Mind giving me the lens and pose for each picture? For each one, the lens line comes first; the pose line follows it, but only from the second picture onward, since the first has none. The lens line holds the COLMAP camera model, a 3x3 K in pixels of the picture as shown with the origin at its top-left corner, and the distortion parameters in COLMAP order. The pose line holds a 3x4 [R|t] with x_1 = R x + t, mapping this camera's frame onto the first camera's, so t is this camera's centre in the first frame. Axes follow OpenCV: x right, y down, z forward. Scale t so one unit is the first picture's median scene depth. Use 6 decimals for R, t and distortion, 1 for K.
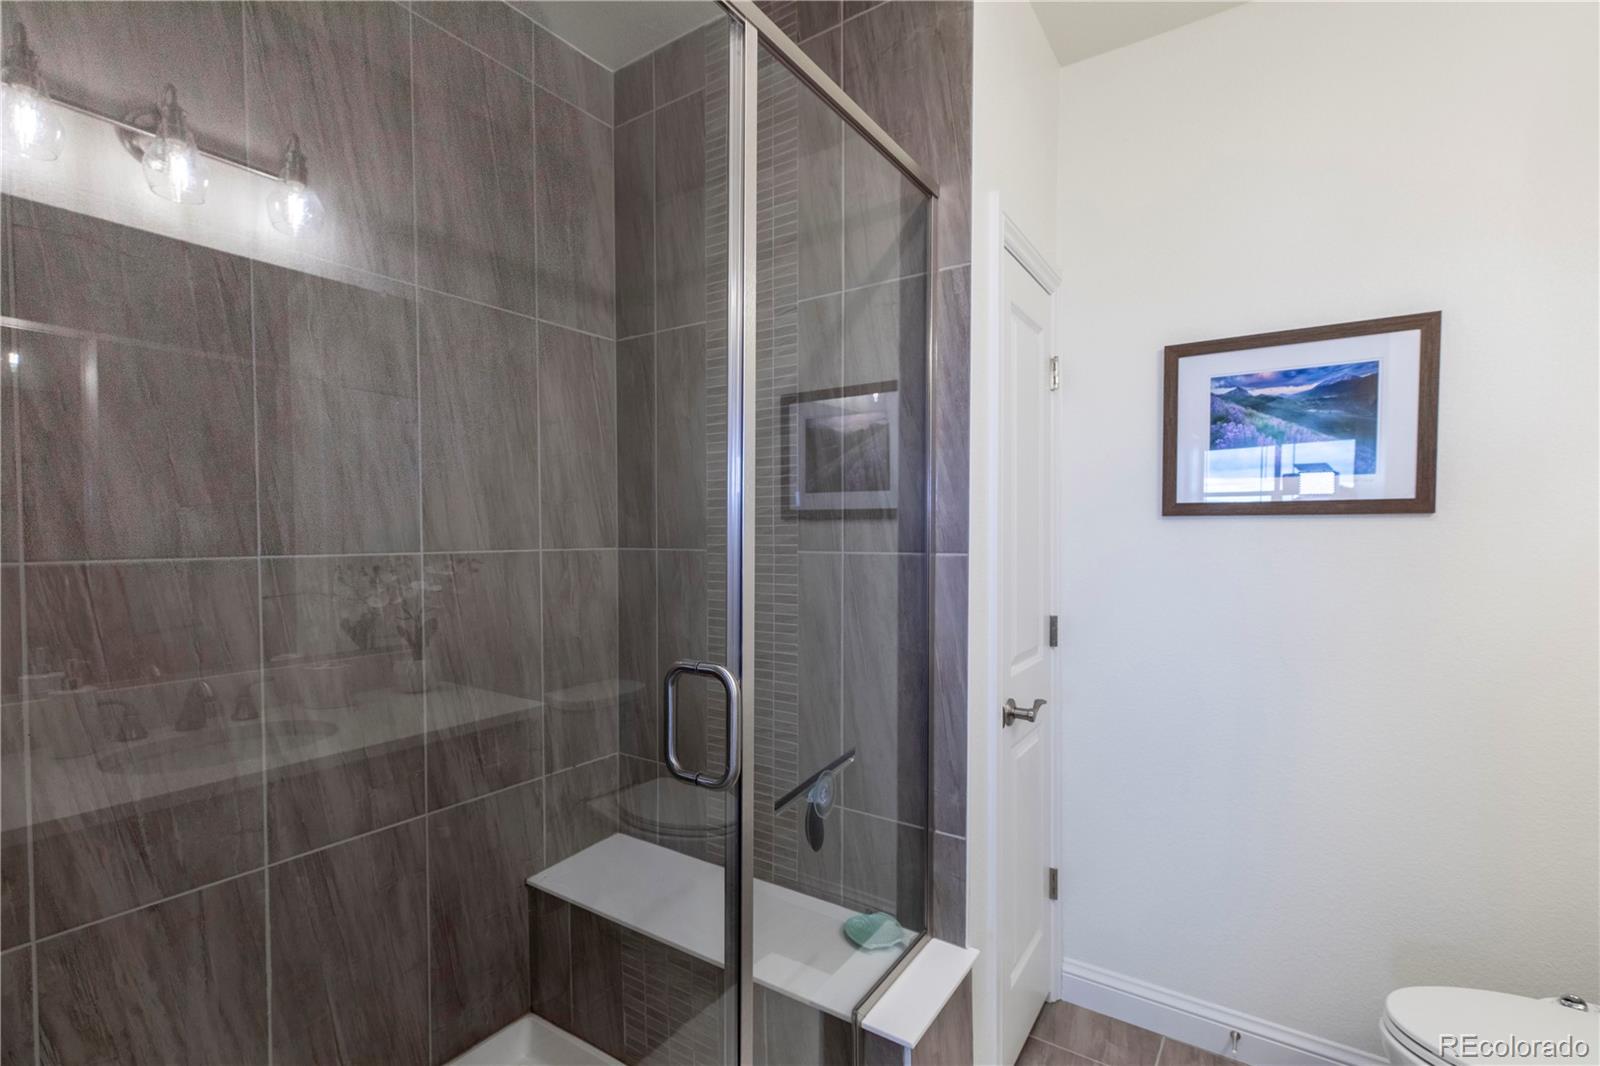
lens RADIAL K [[730.7, 0, 823.4], [0, 730.7, 553.4], [0, 0, 1]] dist [0.009576, 0.000096]
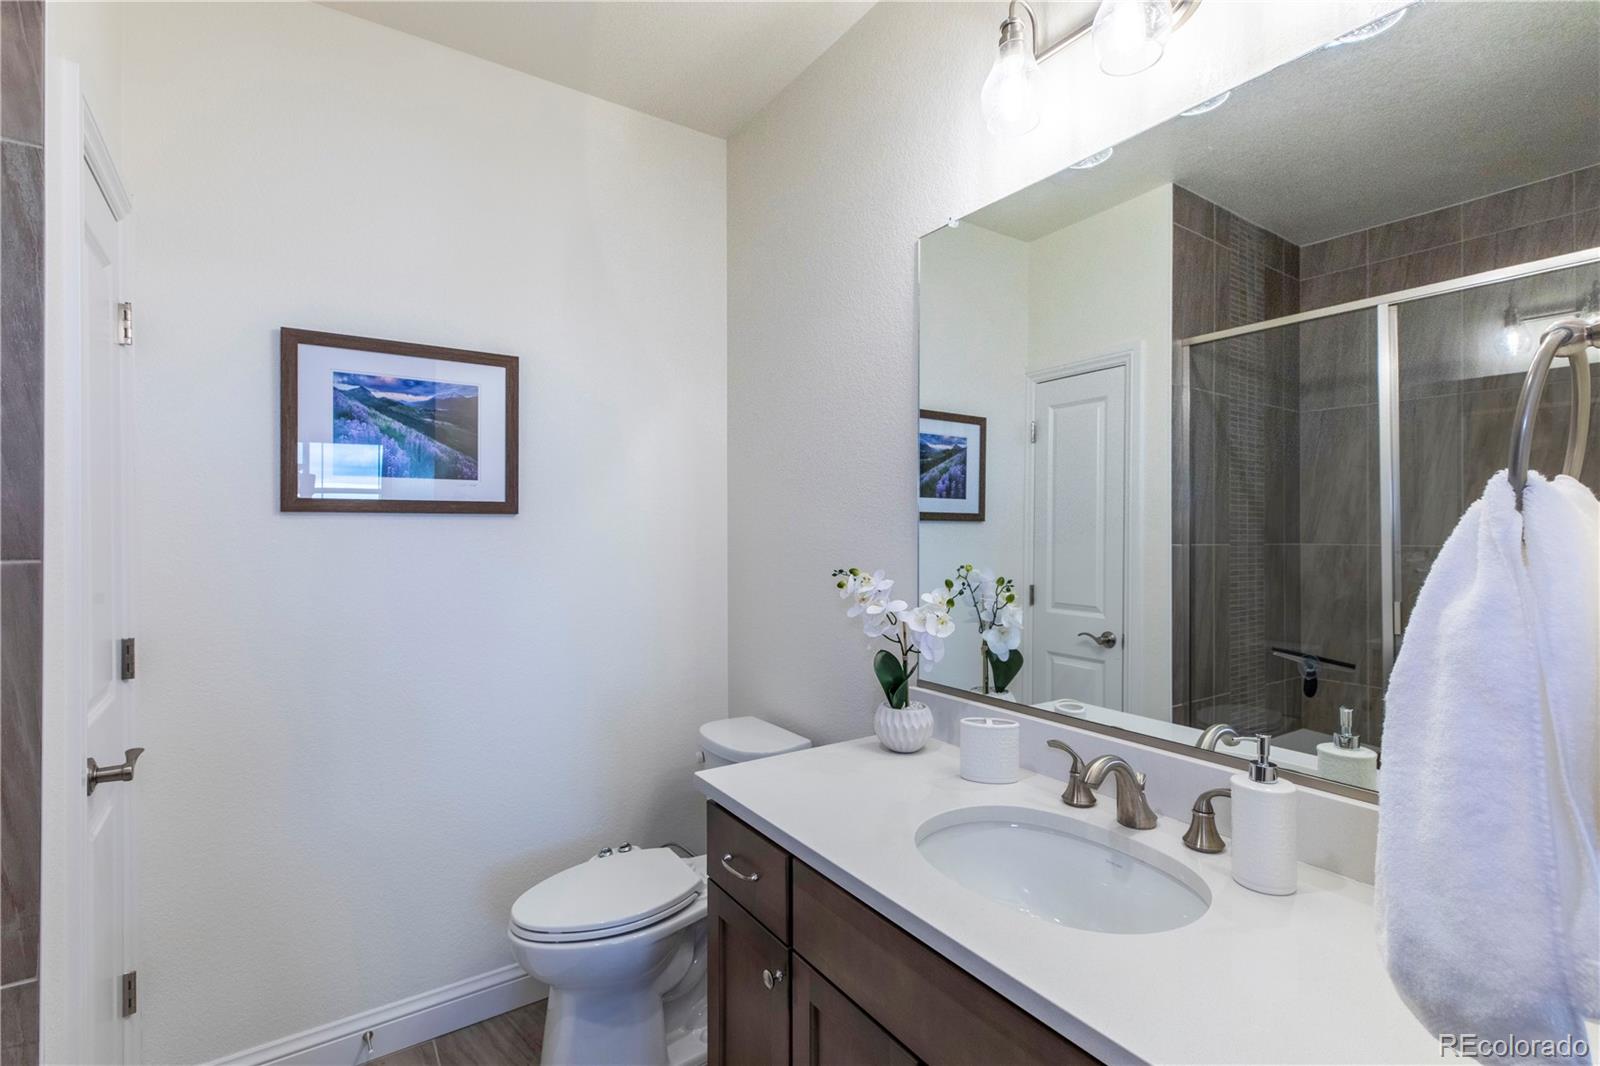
lens RADIAL K [[730.7, 0, 808.3], [0, 730.7, 524.9], [0, 0, 1]] dist [0.009576, 0.000096]
pose [[0.385494, 0.004231, 0.922701, -0.132419], [0.028795, 0.999447, -0.016614, -0.000461], [-0.922261, 0.032974, 0.385159, 0.046037]]
